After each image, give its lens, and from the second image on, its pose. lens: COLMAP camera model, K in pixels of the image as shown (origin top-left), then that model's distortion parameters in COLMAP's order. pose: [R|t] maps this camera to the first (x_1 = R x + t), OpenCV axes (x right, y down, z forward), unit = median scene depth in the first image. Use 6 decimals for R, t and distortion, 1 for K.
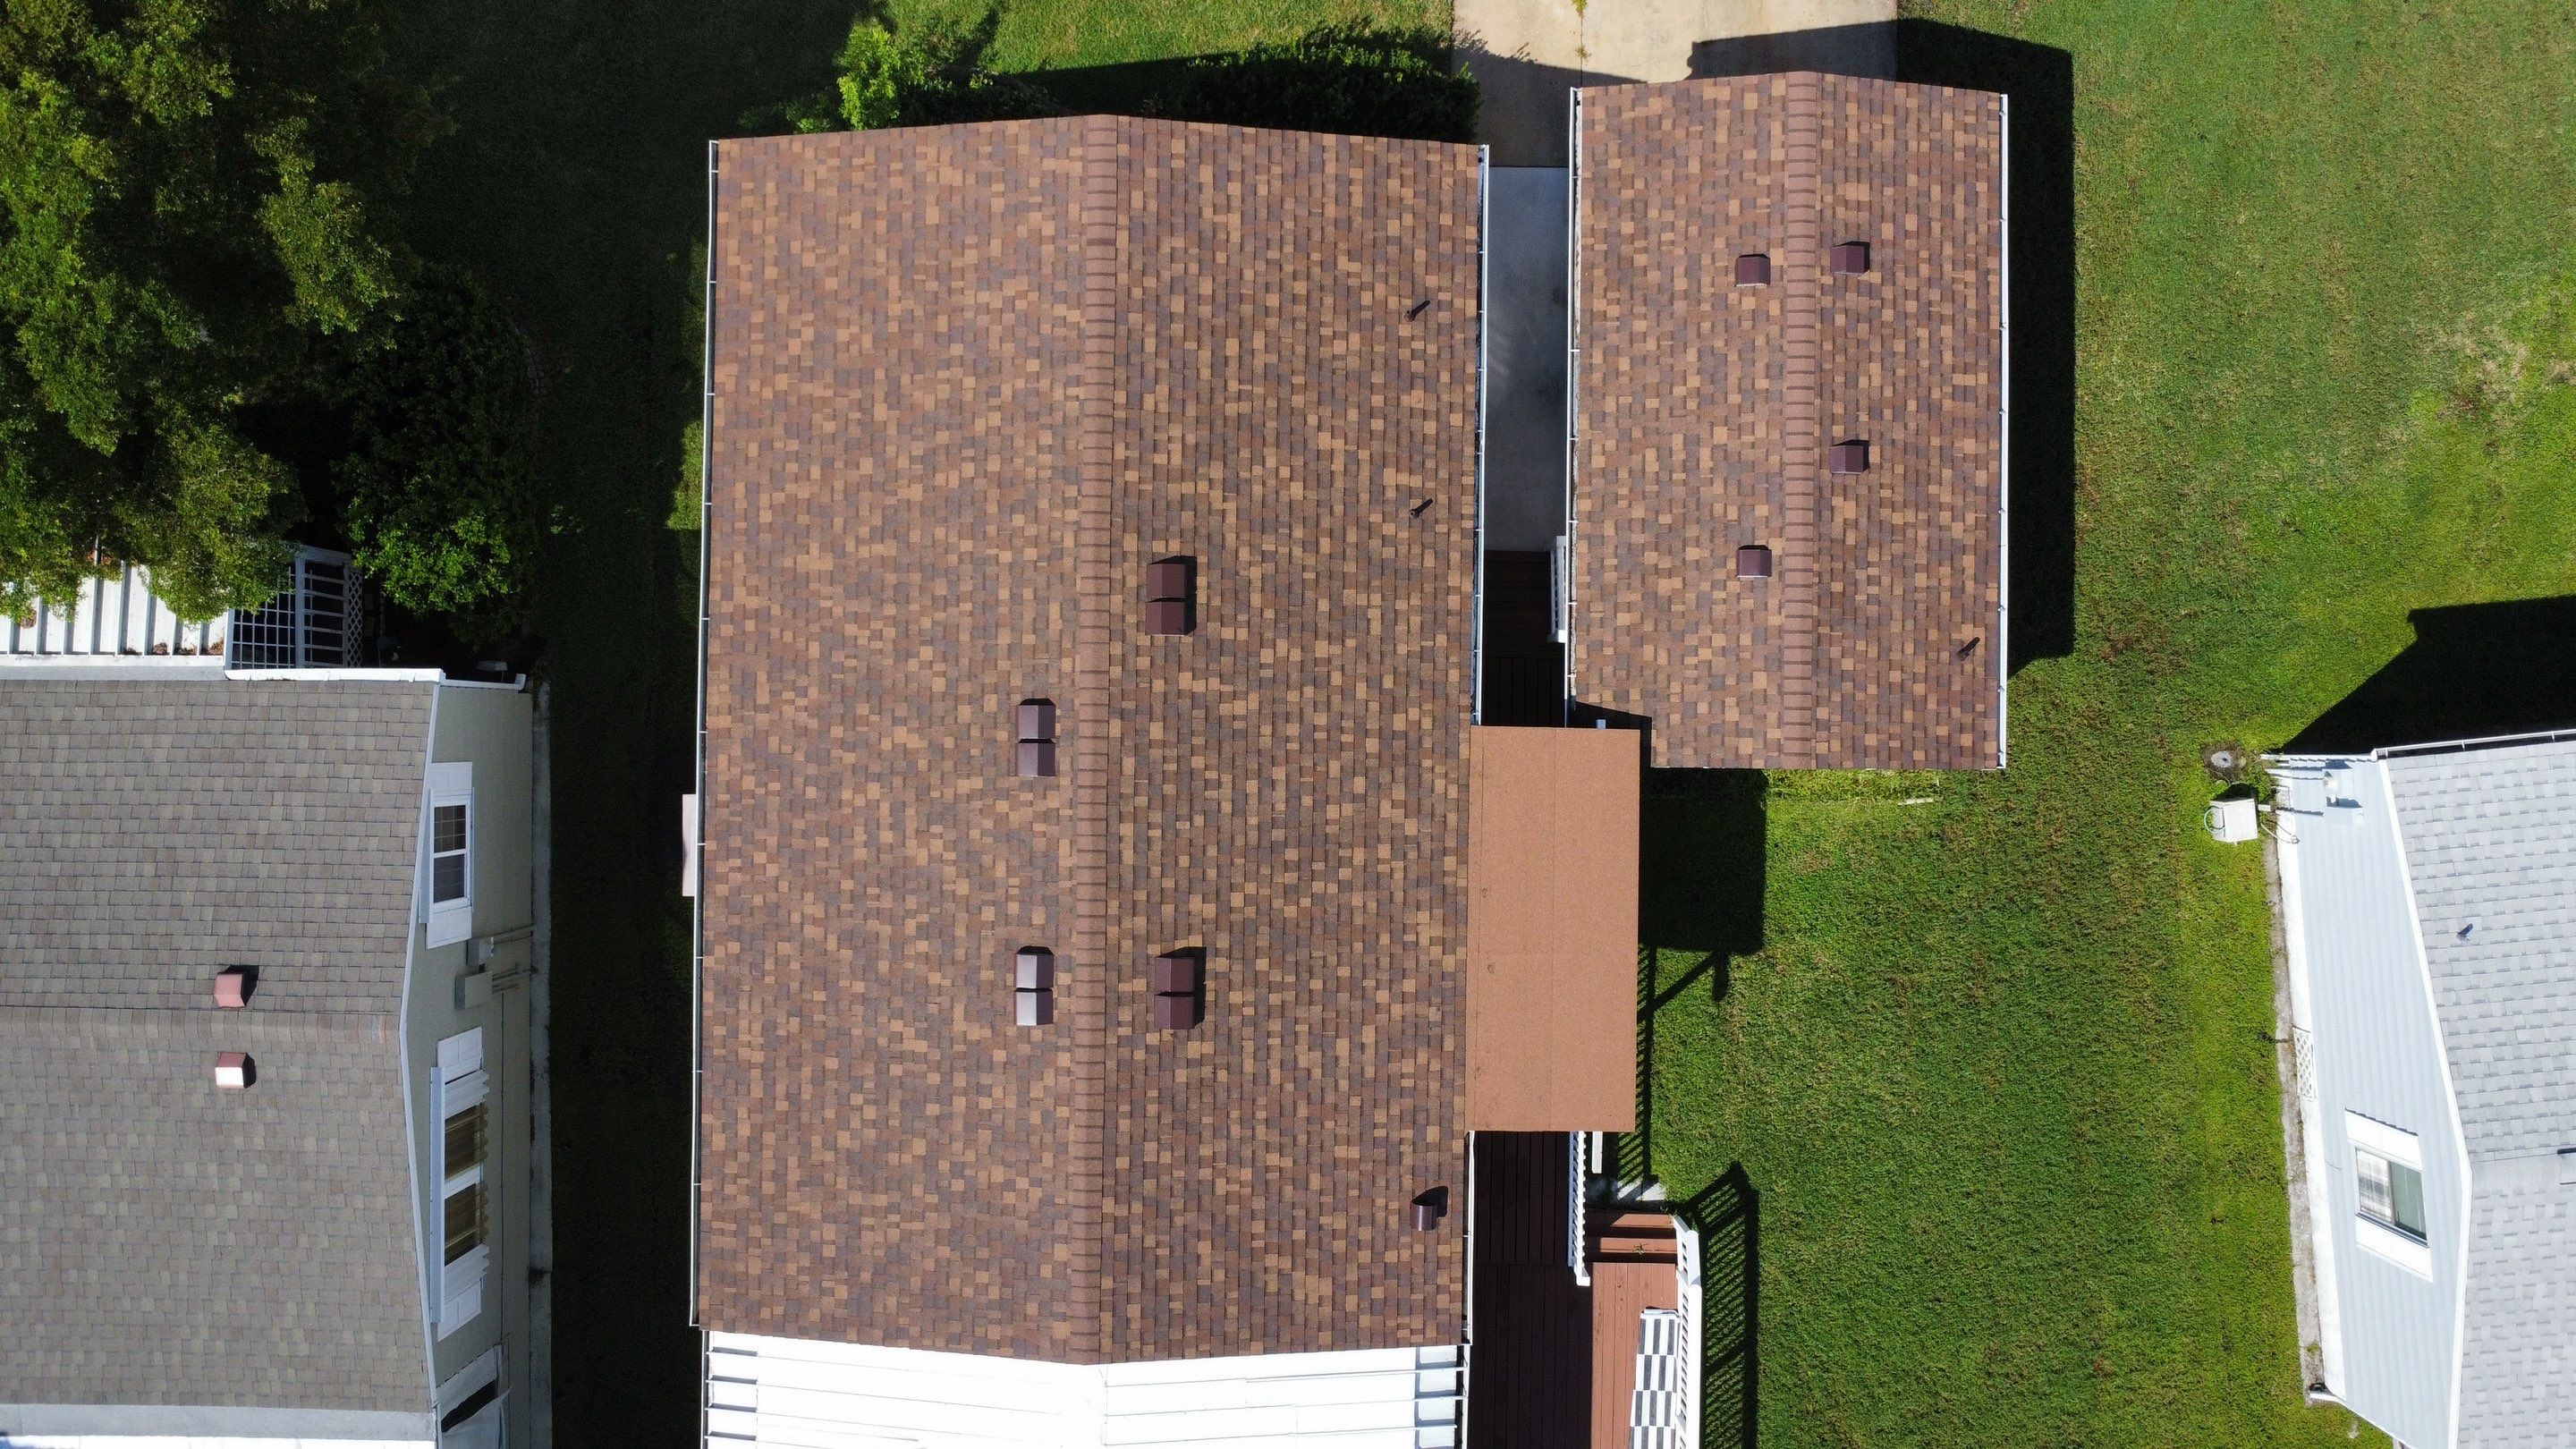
lens RADIAL K [[1867.0, 0, 1282.1], [0, 1867.0, 720.4], [0, 0, 1]] dist [-0.025247, -0.013467]
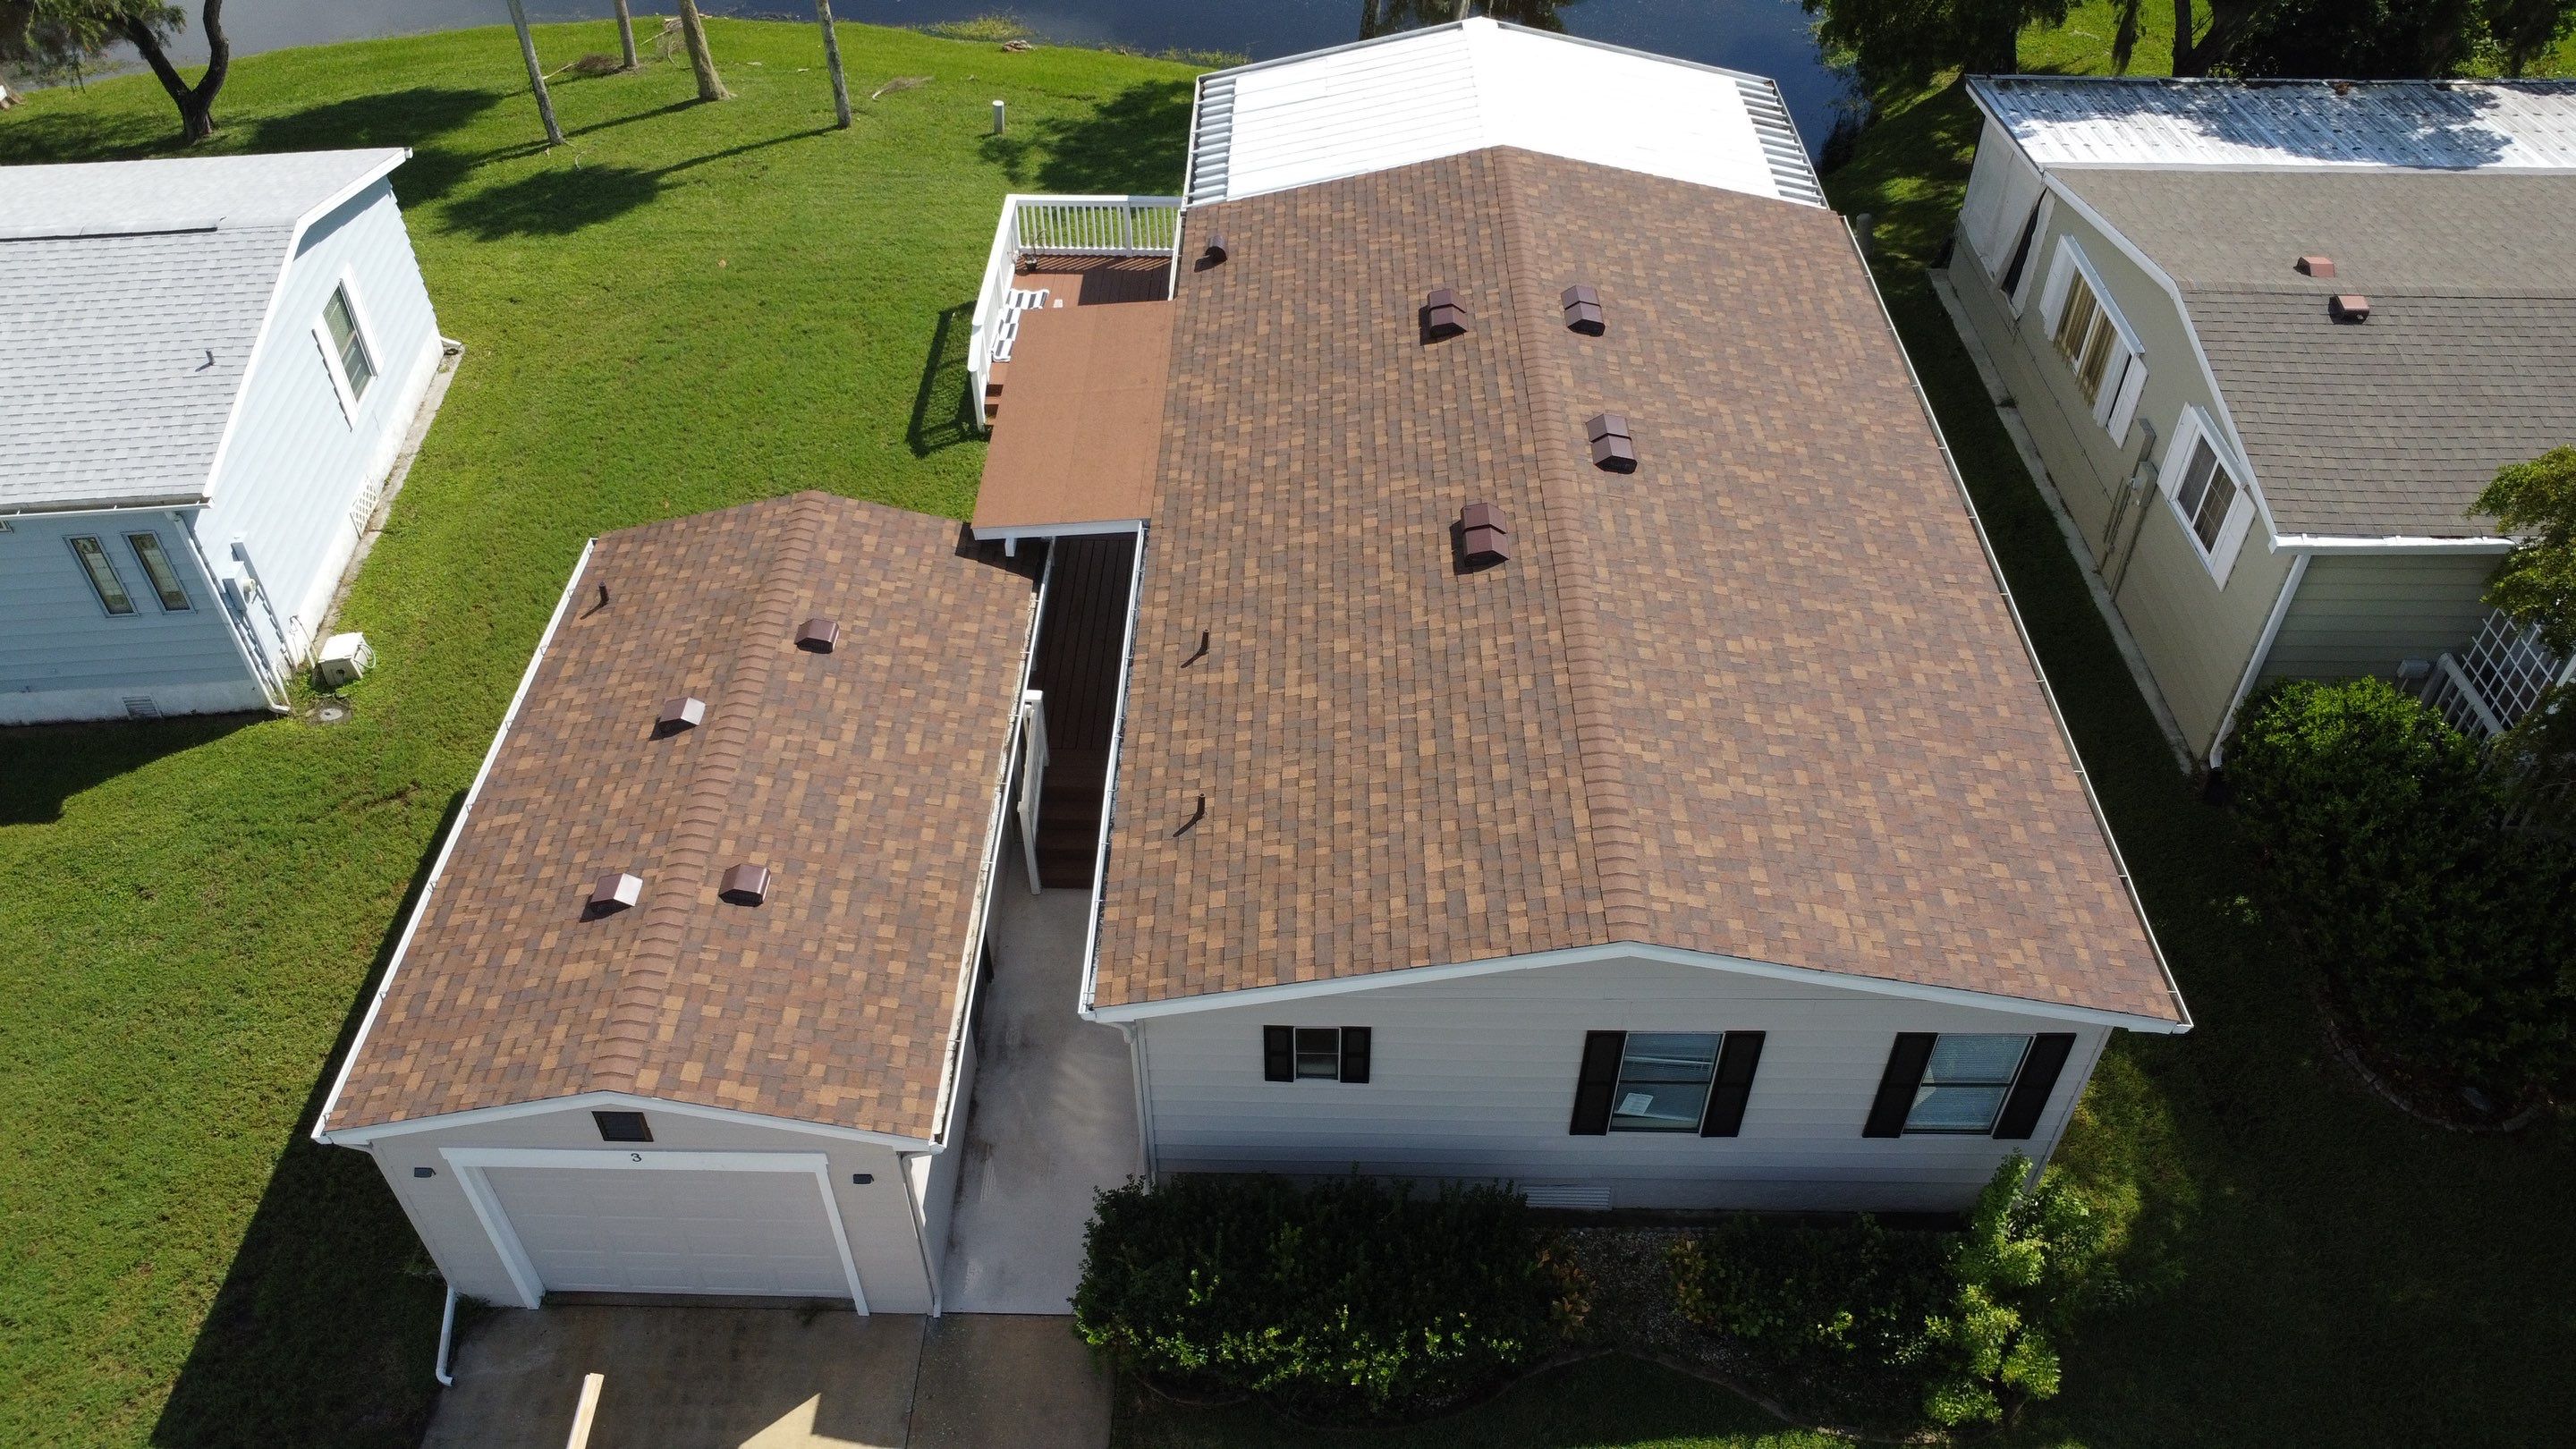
lens RADIAL K [[1867.0, 0, 1280.2], [0, 1867.0, 723.4], [0, 0, 1]] dist [-0.025247, -0.013467]
pose [[-0.999836, 0.010697, 0.014606, 0.023315], [0.003723, -0.668064, 0.744095, -0.766594], [0.017717, 0.744027, 0.667914, 0.452789]]
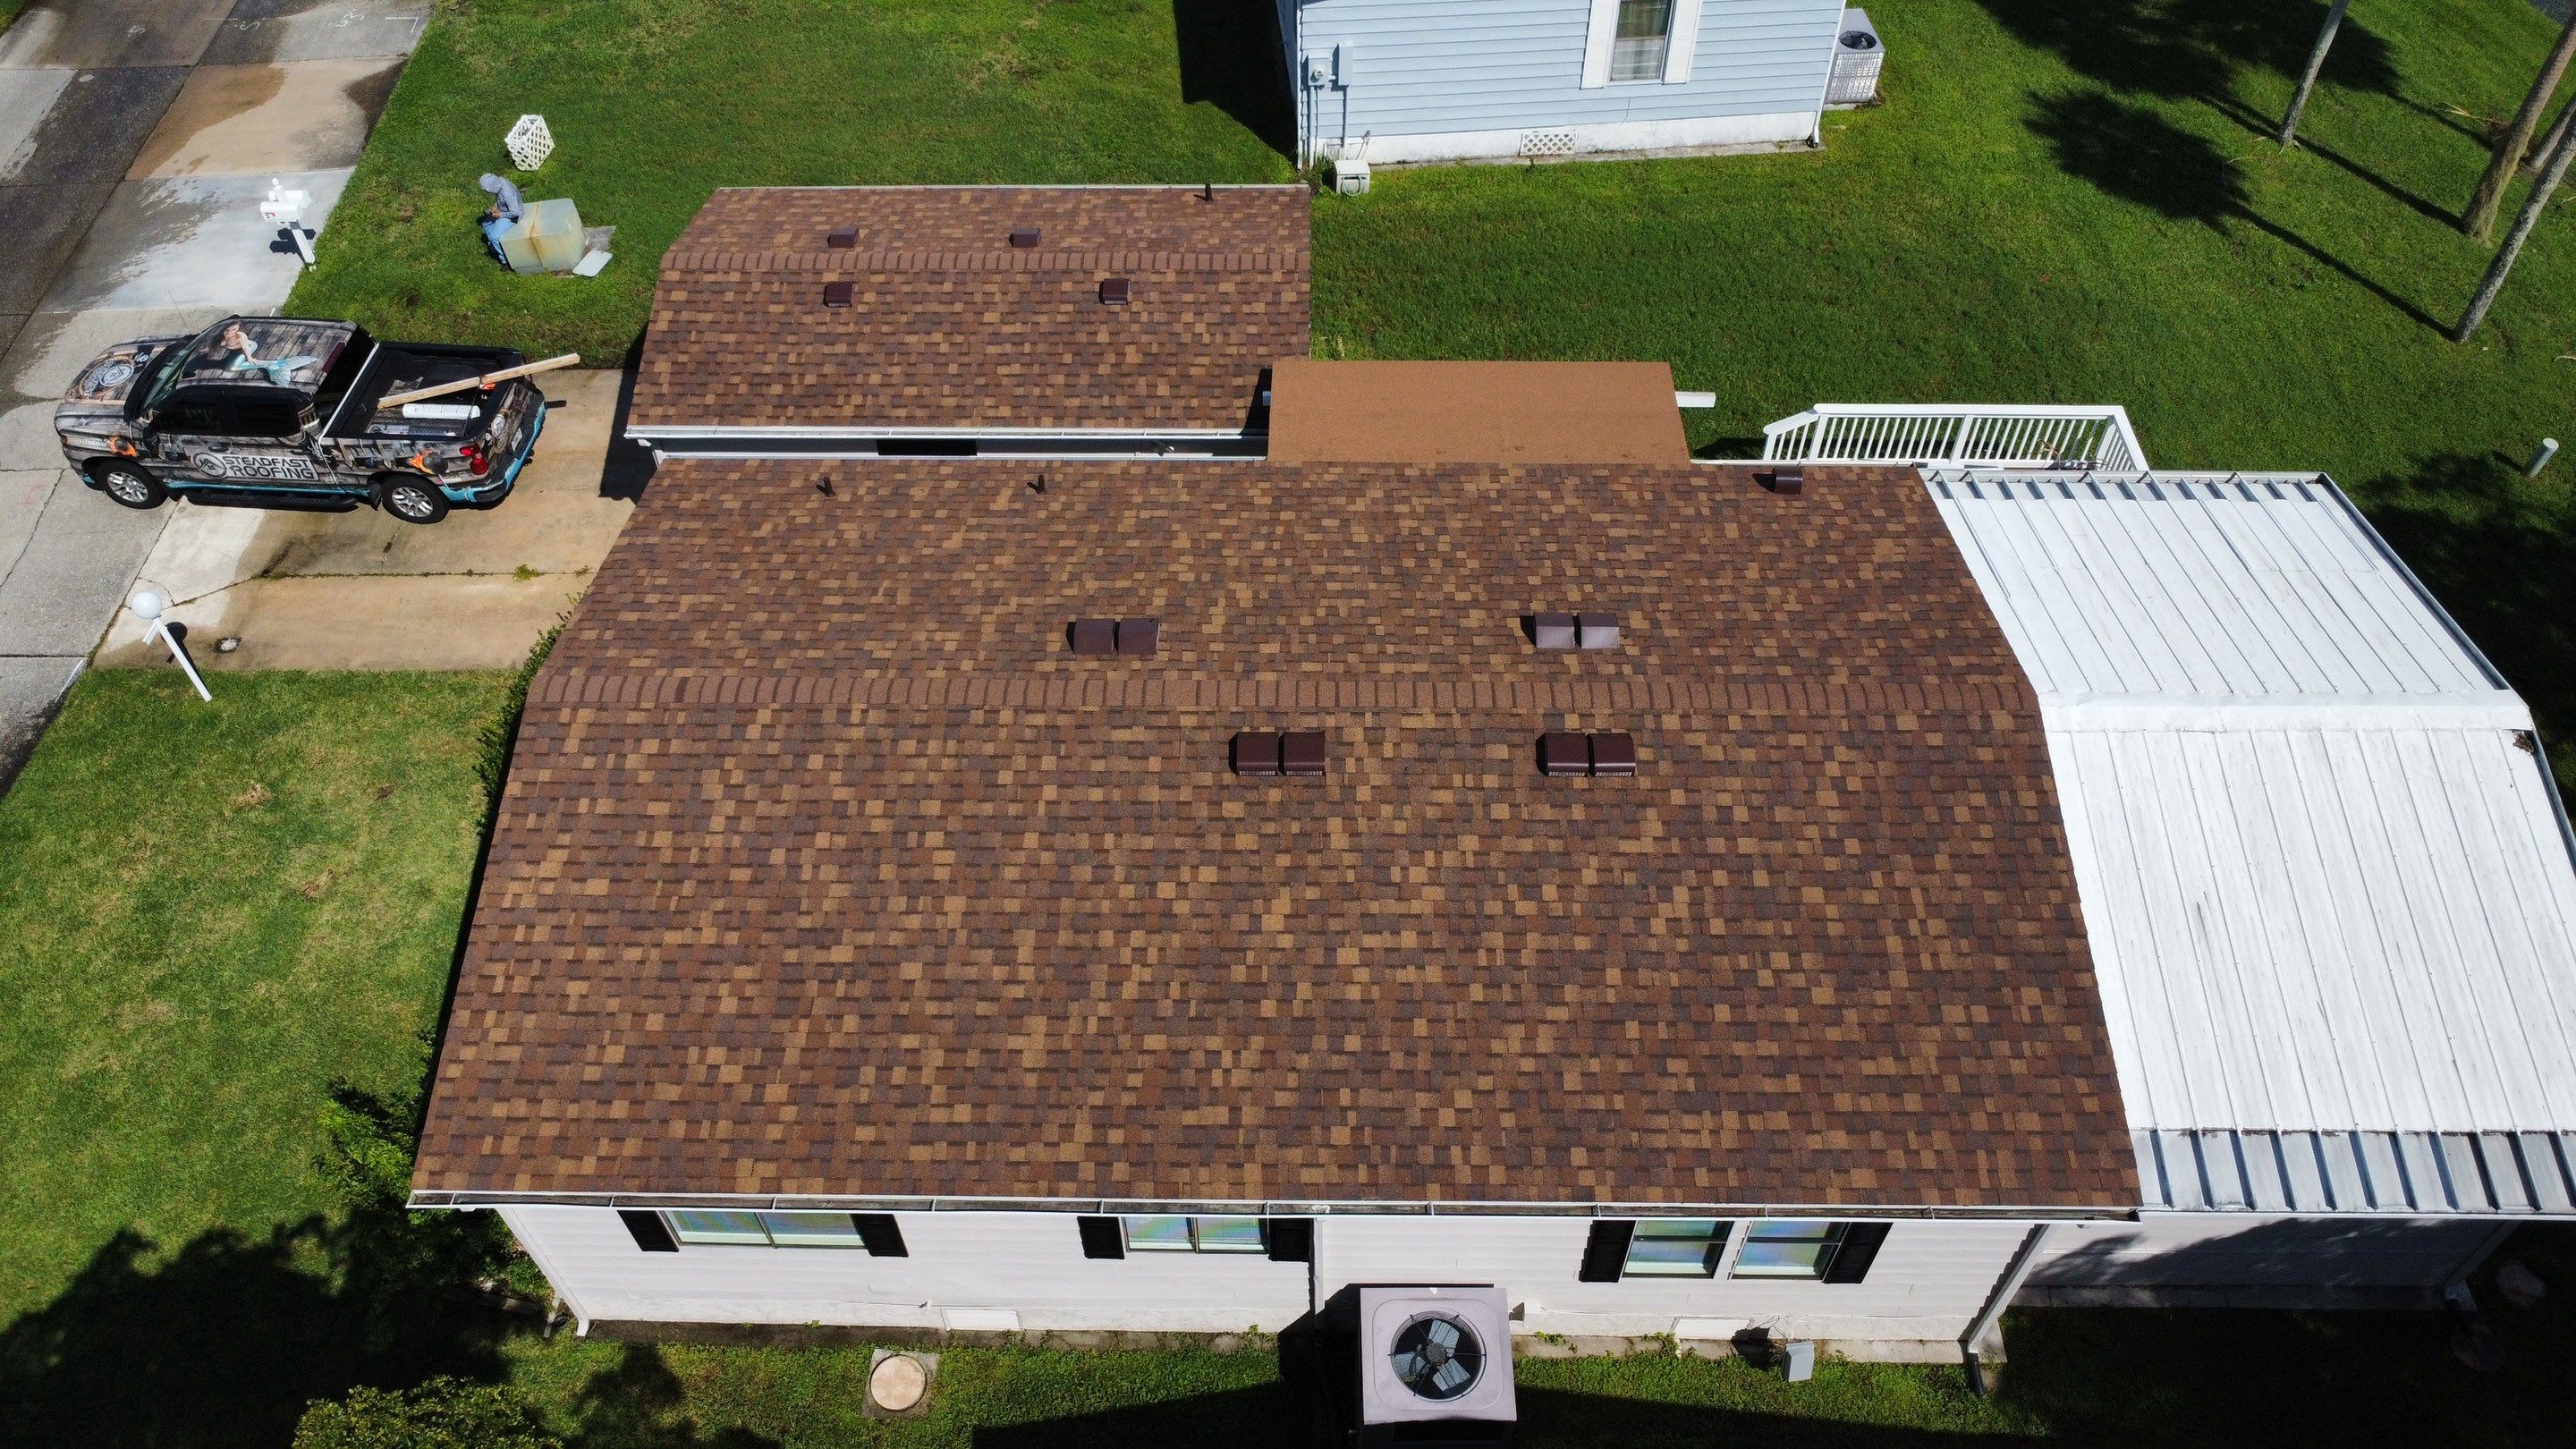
lens RADIAL K [[1867.0, 0, 1280.5], [0, 1867.0, 722.3], [0, 0, 1]] dist [-0.025247, -0.013467]
pose [[0.003424, -0.744997, 0.667059, -0.639722], [0.999993, 0.003420, -0.001314, 0.011318], [-0.001302, 0.667059, 0.745004, 0.377239]]
